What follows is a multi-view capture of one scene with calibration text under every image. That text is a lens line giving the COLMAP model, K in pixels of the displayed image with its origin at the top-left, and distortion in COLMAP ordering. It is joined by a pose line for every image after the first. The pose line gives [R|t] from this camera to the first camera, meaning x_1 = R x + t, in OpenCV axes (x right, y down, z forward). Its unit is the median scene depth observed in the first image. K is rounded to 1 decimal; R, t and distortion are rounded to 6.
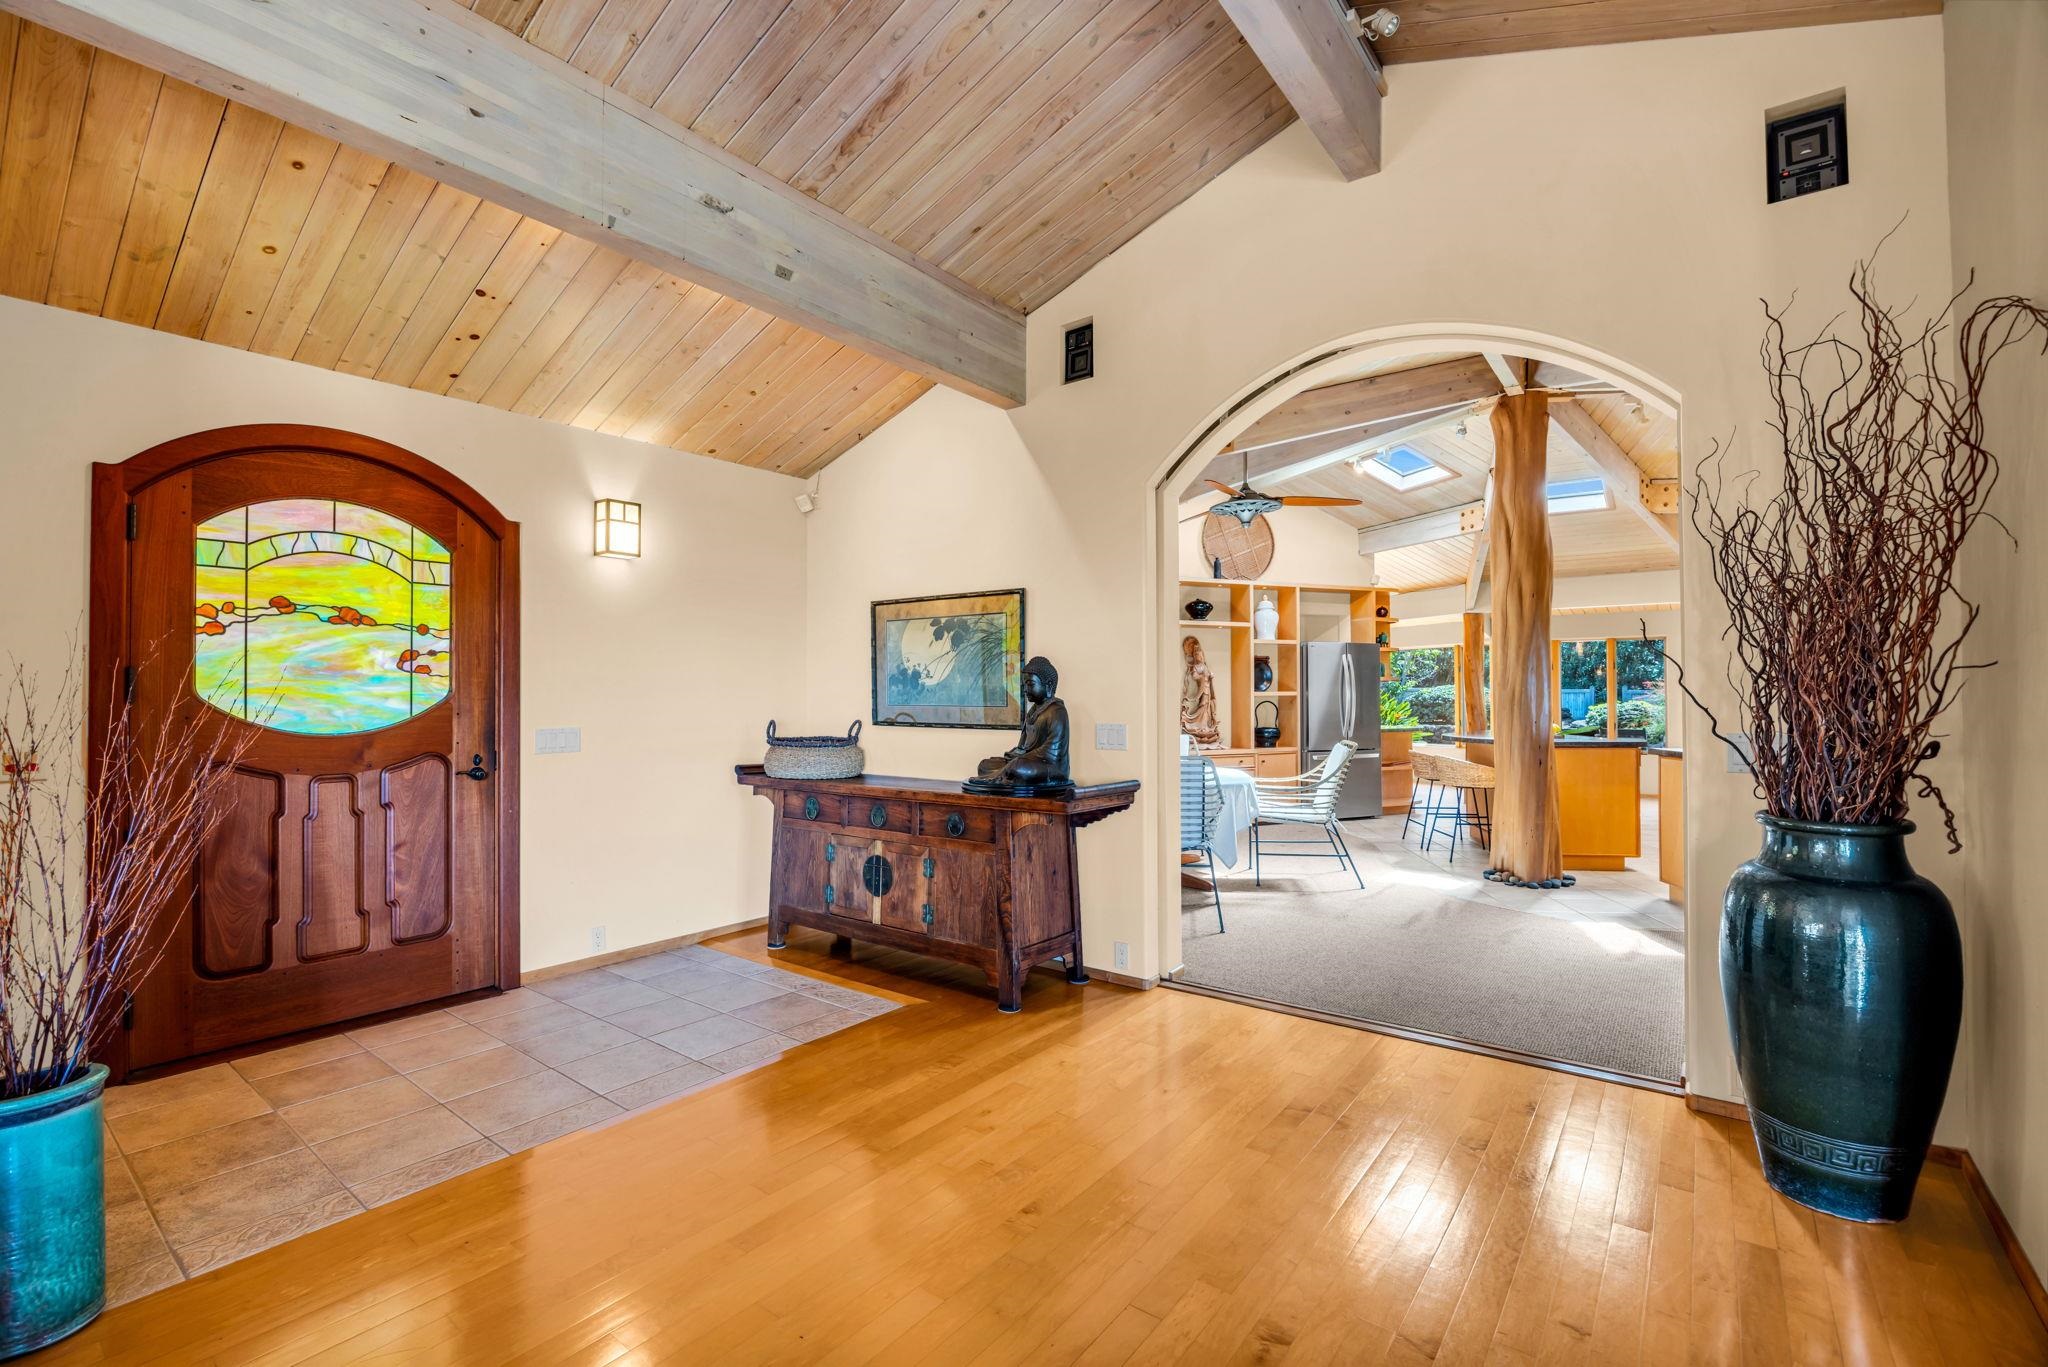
lens RADIAL K [[787.5, 0, 1021.5], [0, 787.5, 690.9], [0, 0, 1]] dist [0.000309, 0.000033]
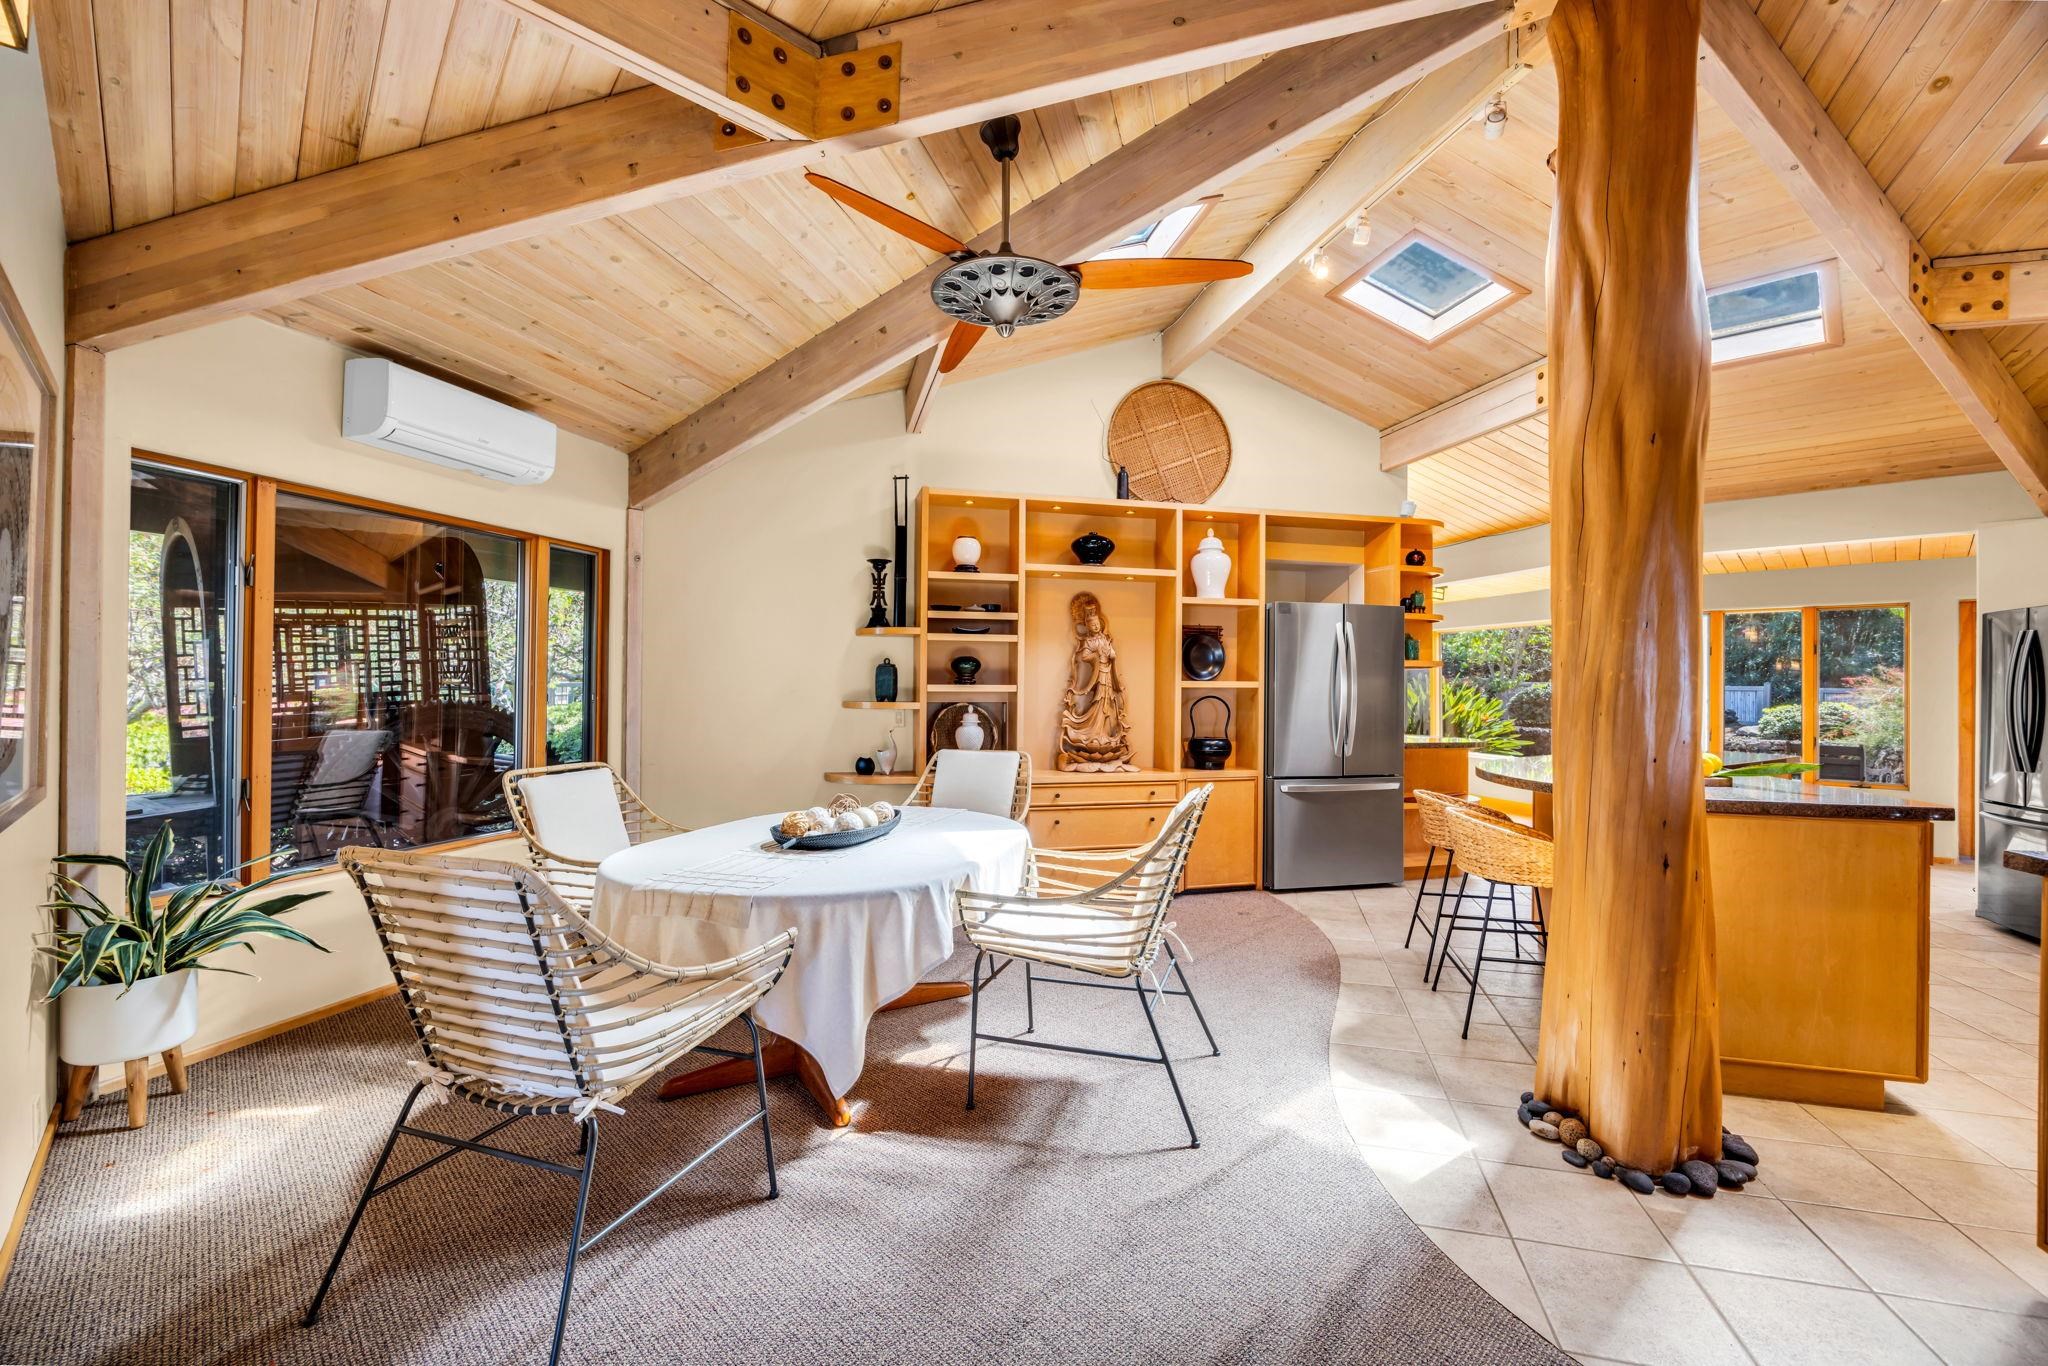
lens RADIAL K [[789.1, 0, 1024.0], [0, 789.1, 683.0], [0, 0, 1]] dist [-0.001822, -0.000046]
pose [[0.992043, 0.013260, -0.125198, 0.249499], [-0.012913, 0.999910, 0.003580, 0.002413], [0.125234, -0.001935, 0.992125, 0.365176]]
